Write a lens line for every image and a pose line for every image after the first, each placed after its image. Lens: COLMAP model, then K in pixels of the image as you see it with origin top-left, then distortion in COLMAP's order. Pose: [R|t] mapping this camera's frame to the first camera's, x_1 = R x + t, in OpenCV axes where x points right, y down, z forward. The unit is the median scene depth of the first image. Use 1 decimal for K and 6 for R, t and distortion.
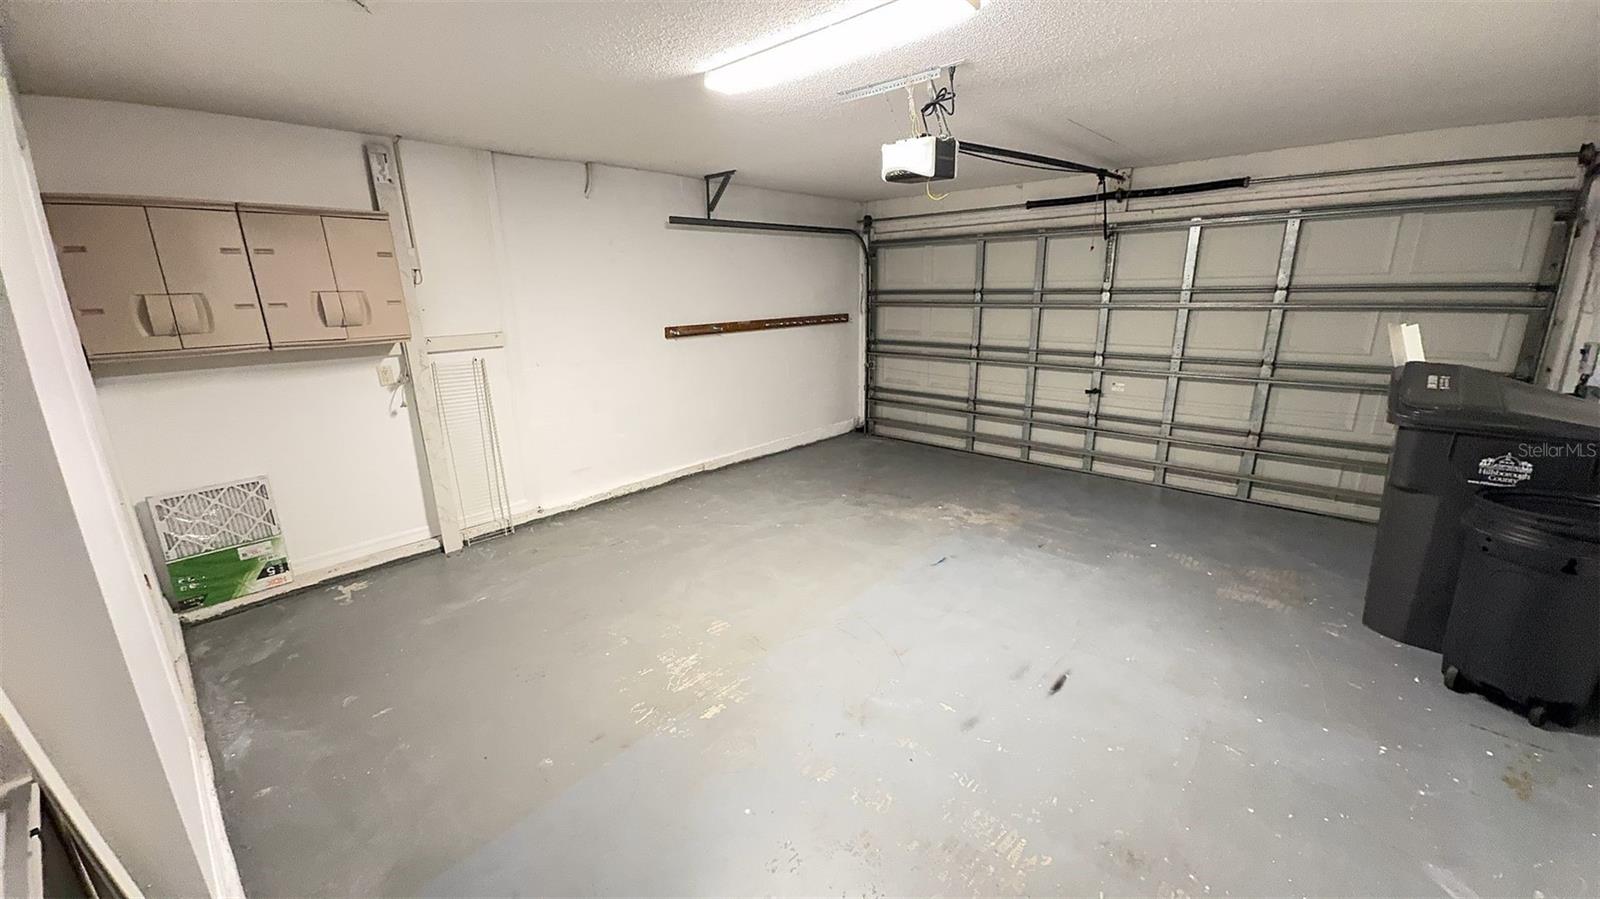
lens RADIAL K [[603.6, 0, 802.7], [0, 603.6, 445.5], [0, 0, 1]] dist [0.001741, -0.000819]
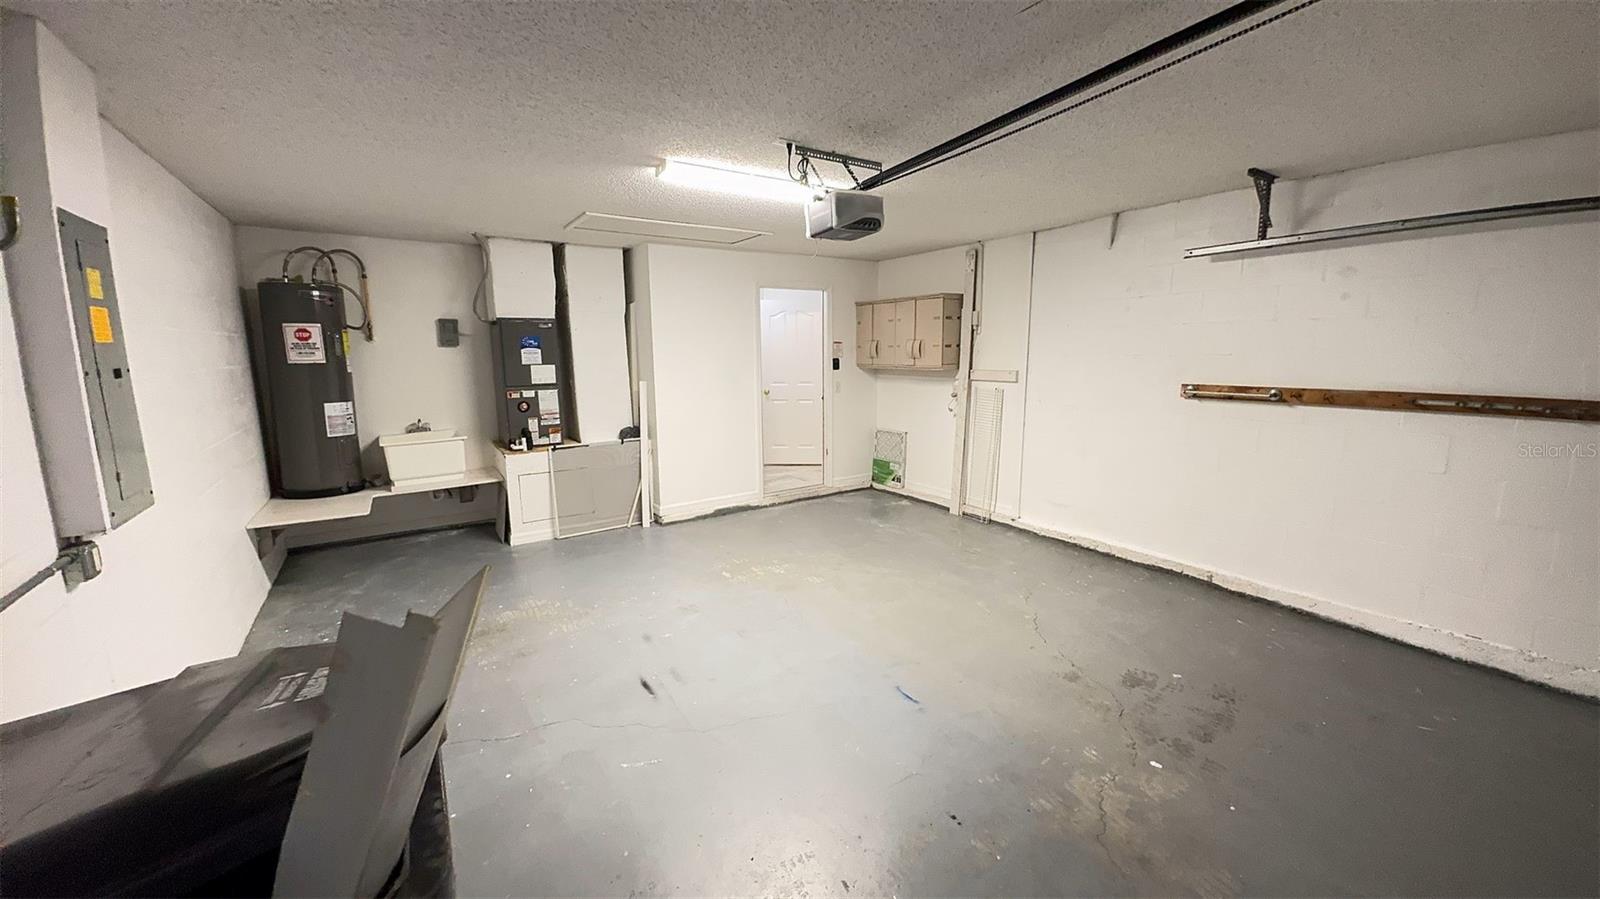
lens RADIAL K [[603.6, 0, 800.7], [0, 603.6, 445.5], [0, 0, 1]] dist [0.001741, -0.000819]
pose [[-0.245510, 0.176052, -0.953274, 0.789329], [-0.232608, 0.943942, 0.234235, -0.214531], [0.941073, 0.279246, -0.190796, 0.791250]]
